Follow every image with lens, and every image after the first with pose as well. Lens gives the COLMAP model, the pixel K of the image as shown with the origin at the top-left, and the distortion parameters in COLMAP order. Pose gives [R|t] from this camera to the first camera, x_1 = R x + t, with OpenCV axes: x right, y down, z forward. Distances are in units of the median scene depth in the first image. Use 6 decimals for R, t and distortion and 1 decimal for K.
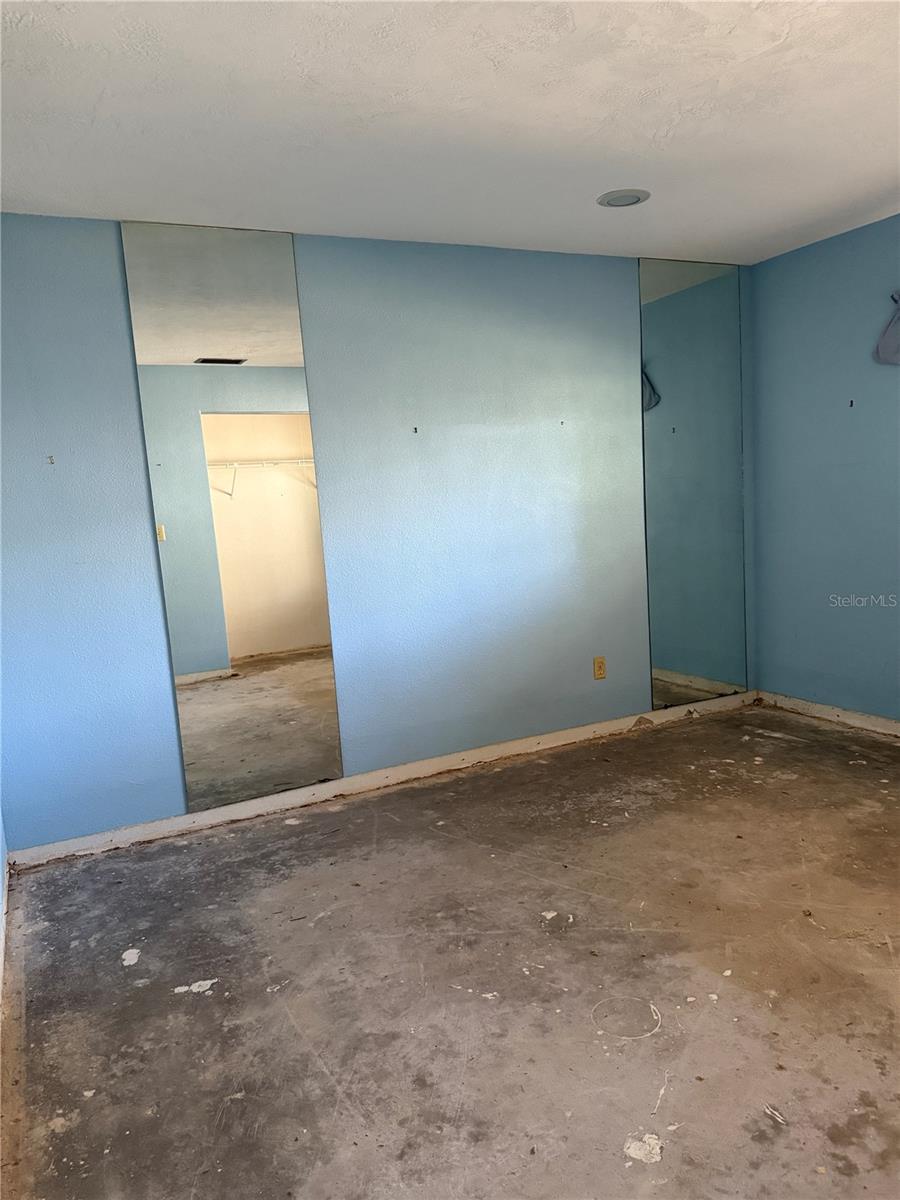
lens RADIAL K [[847.1, 0, 451.7], [0, 847.1, 601.8], [0, 0, 1]] dist [0.046606, -0.062902]
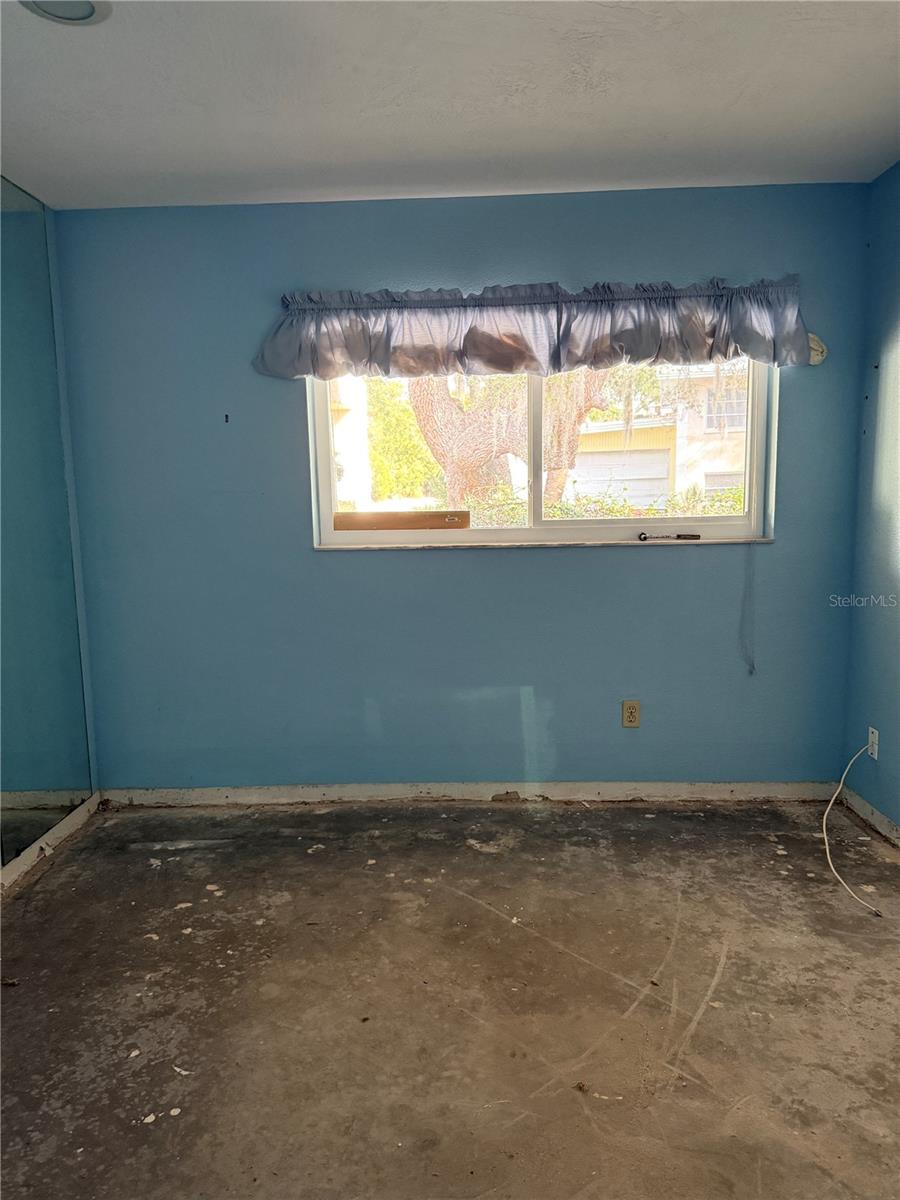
lens RADIAL K [[847.1, 0, 445.8], [0, 847.1, 601.2], [0, 0, 1]] dist [0.046606, -0.062902]
pose [[0.477800, -0.061555, 0.876309, -0.163506], [0.100038, 0.994865, 0.015338, -0.048488], [-0.872754, 0.080336, 0.481504, 0.445611]]
